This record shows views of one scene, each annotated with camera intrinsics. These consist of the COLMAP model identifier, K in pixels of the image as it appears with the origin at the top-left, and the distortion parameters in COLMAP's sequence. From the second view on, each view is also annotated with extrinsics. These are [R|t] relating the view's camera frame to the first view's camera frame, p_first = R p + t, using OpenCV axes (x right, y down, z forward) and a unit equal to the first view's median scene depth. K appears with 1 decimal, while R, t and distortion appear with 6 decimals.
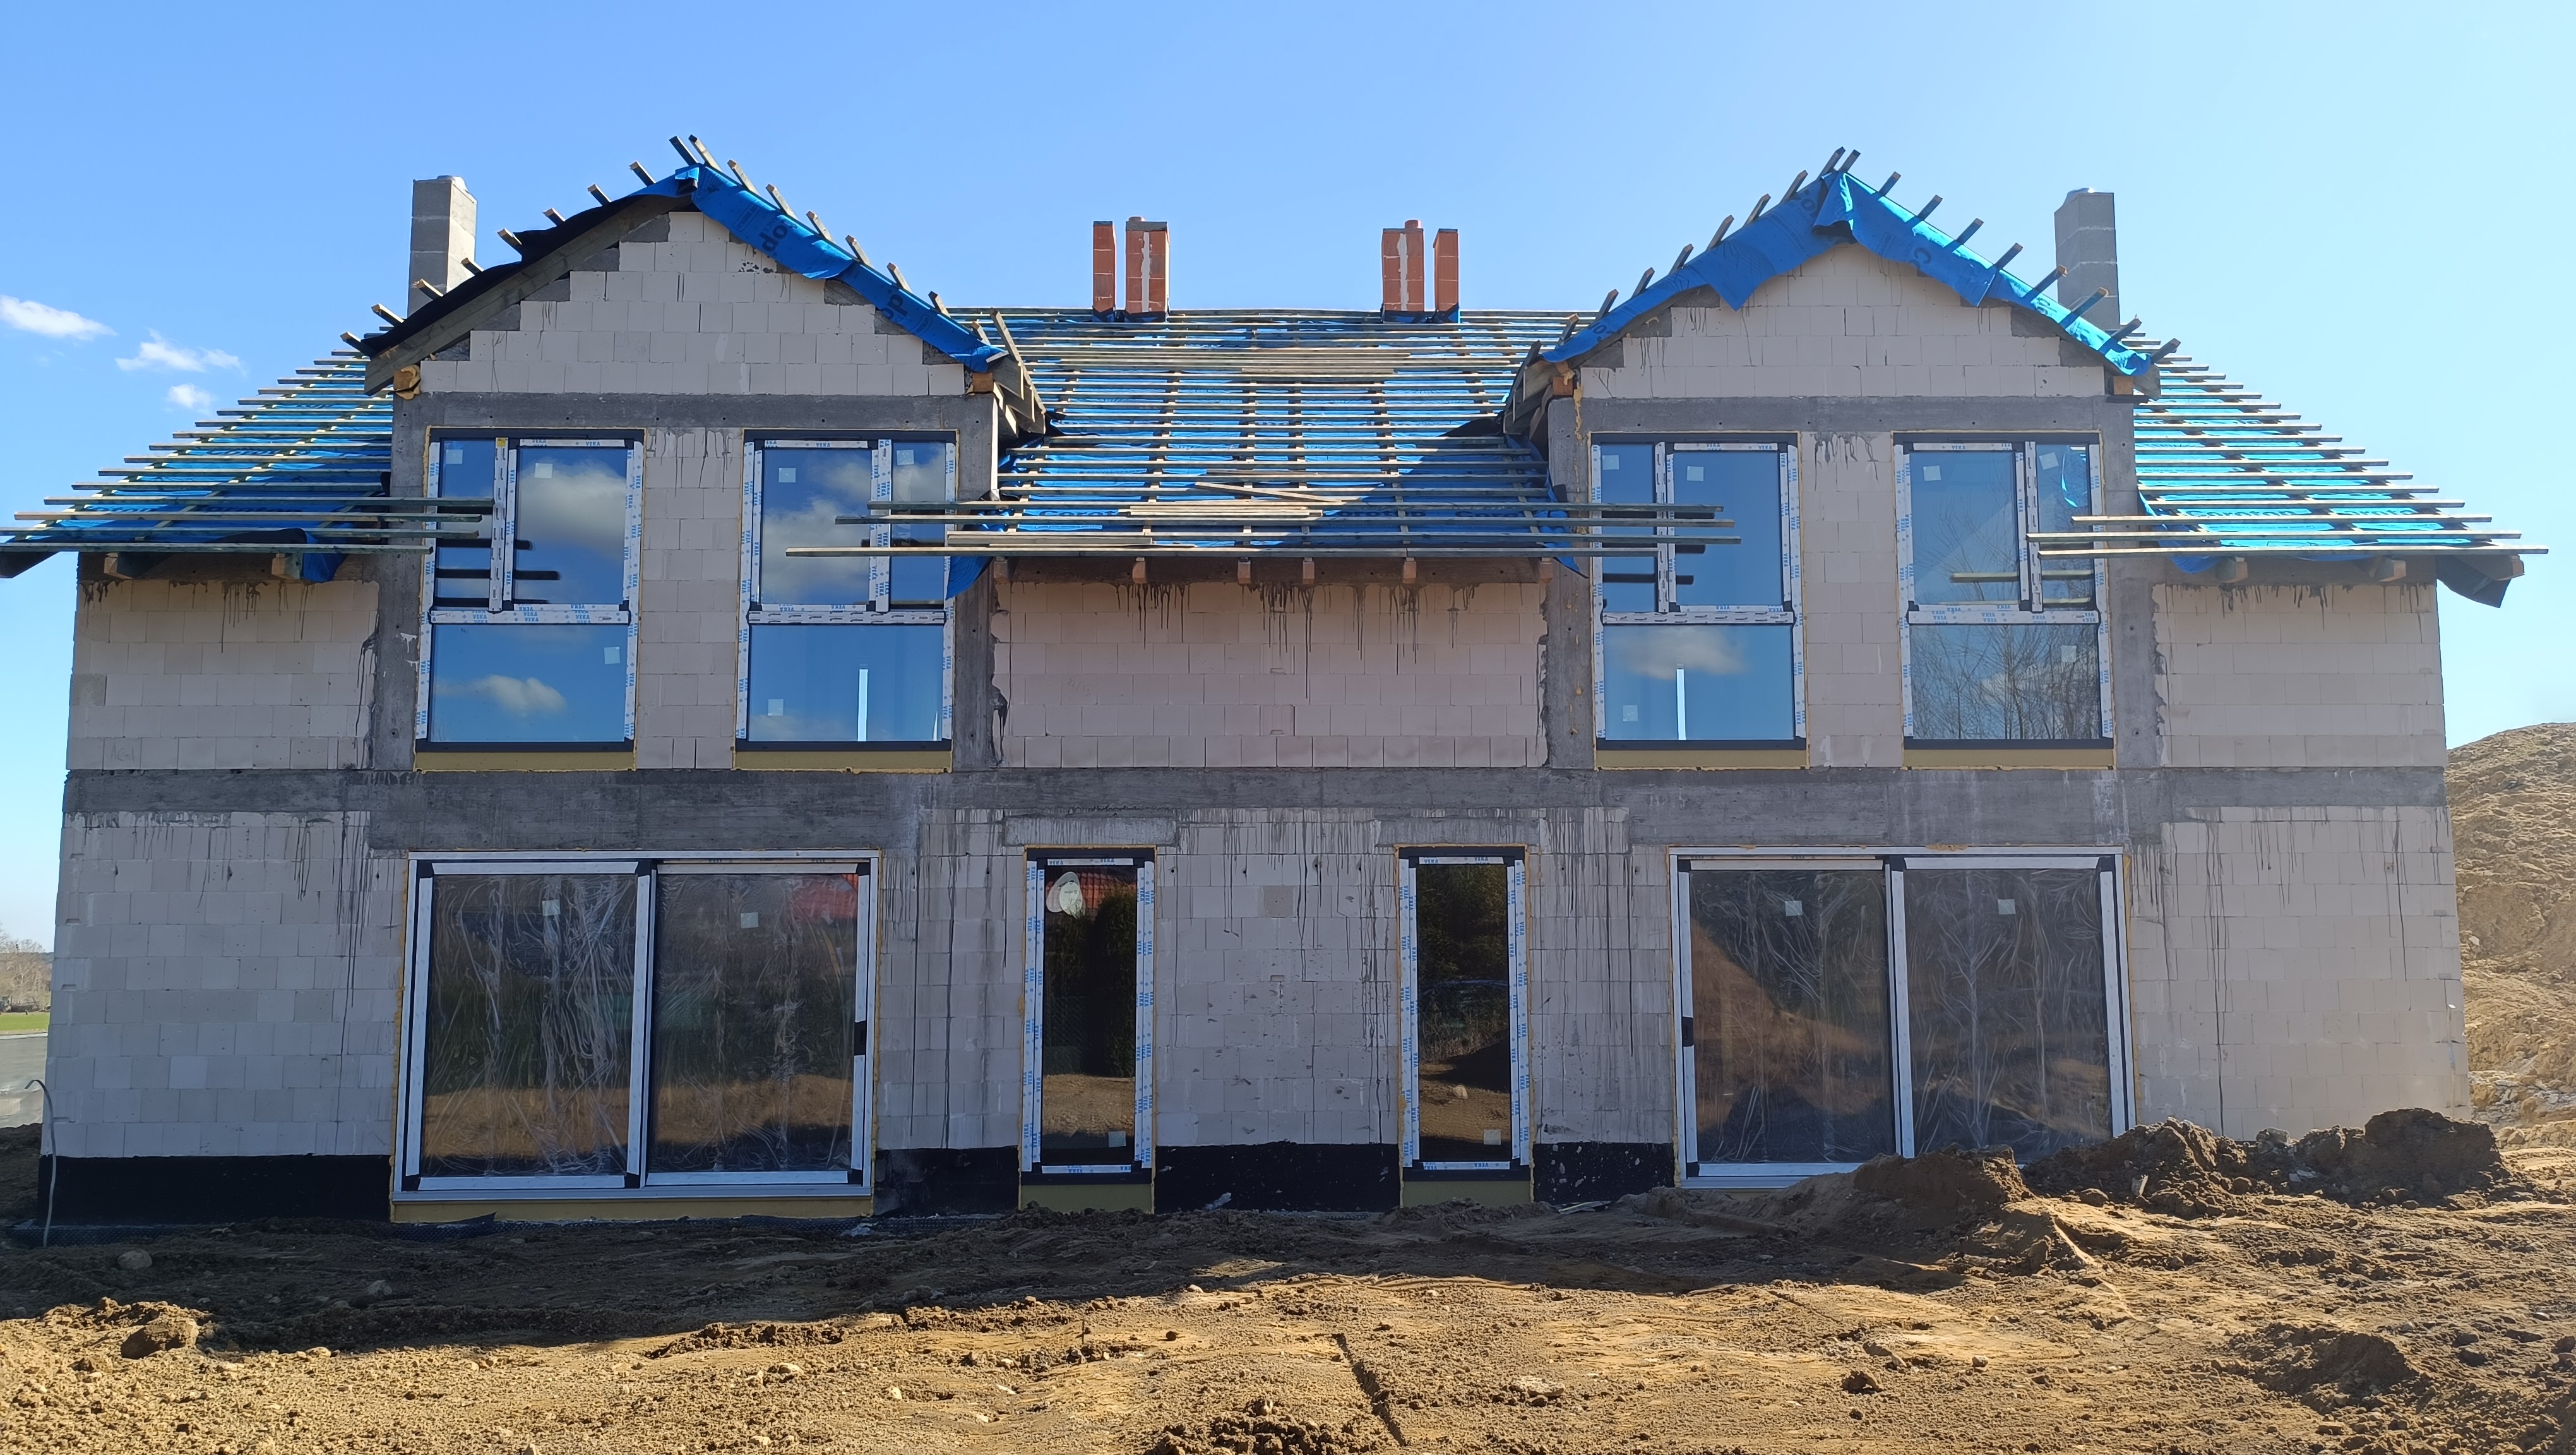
lens RADIAL K [[1819.8, 0, 1292.8], [0, 1819.8, 715.7], [0, 0, 1]] dist [0.082087, -0.141675]
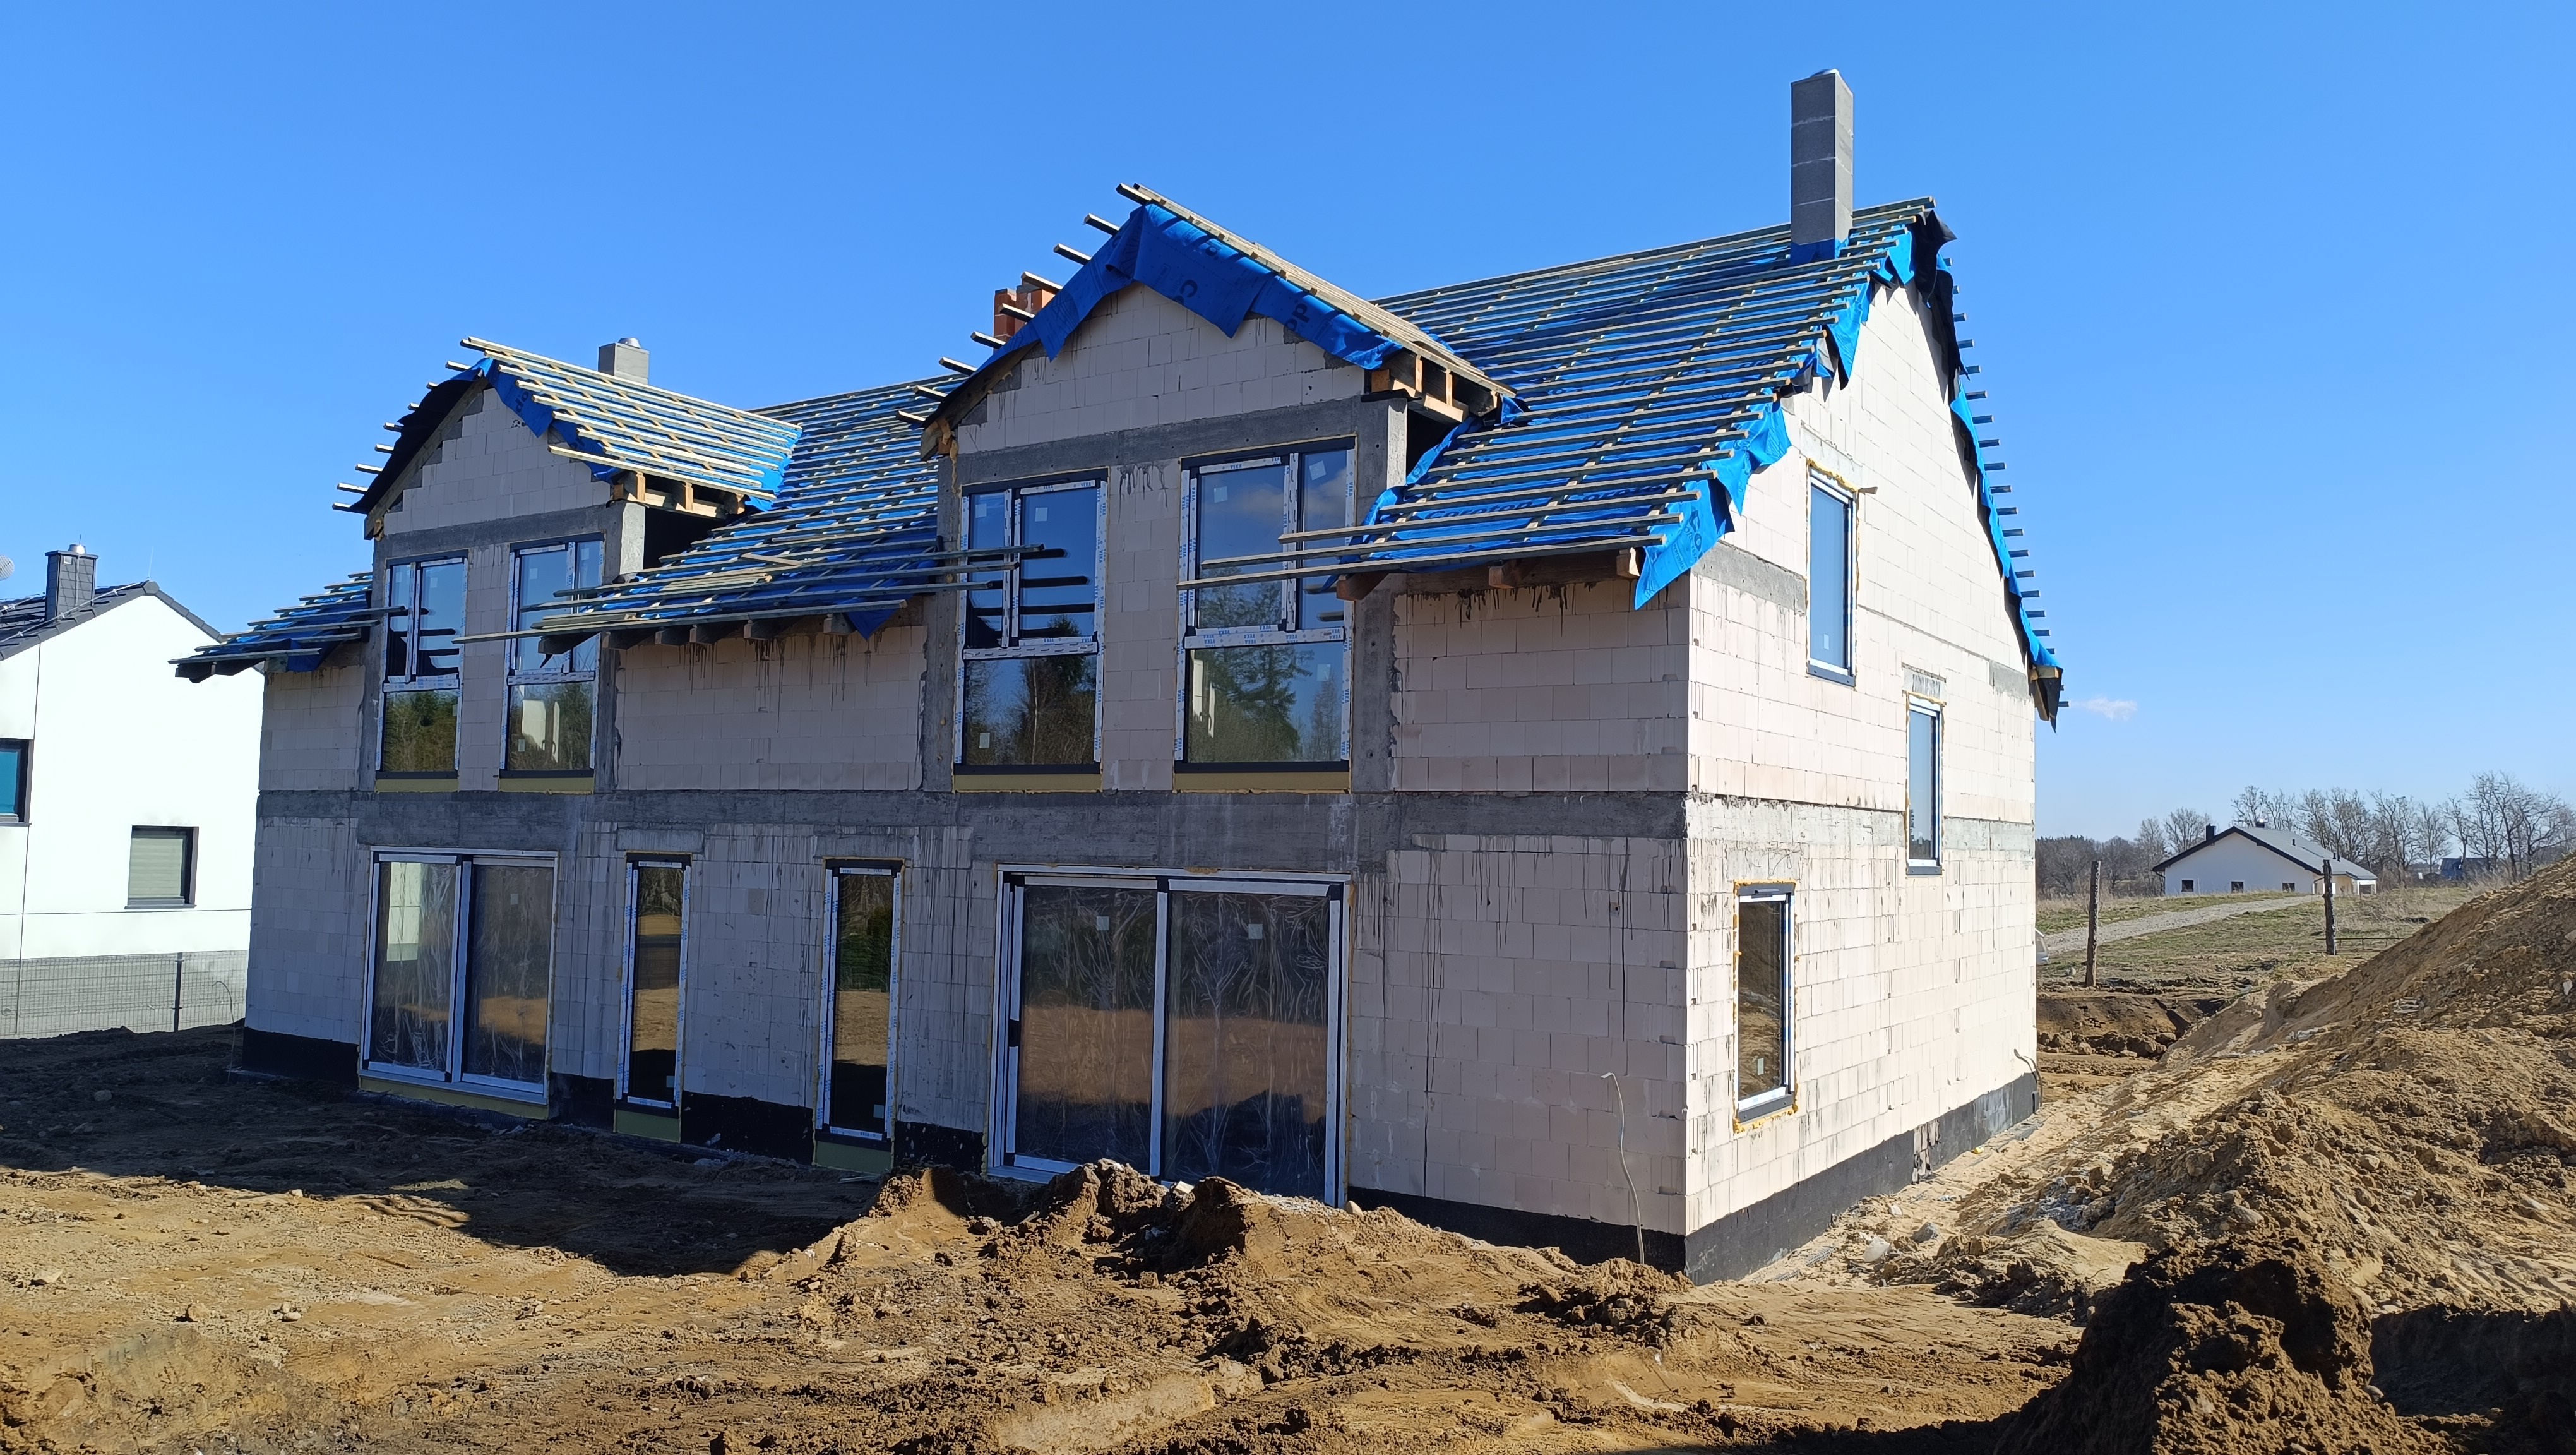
lens RADIAL K [[1819.8, 0, 1292.8], [0, 1819.8, 715.7], [0, 0, 1]] dist [0.082087, -0.141675]
pose [[0.808809, -0.020141, -0.587727, 0.985095], [0.042186, 0.998826, 0.023825, -0.034915], [0.586556, -0.044063, 0.808709, 0.222975]]
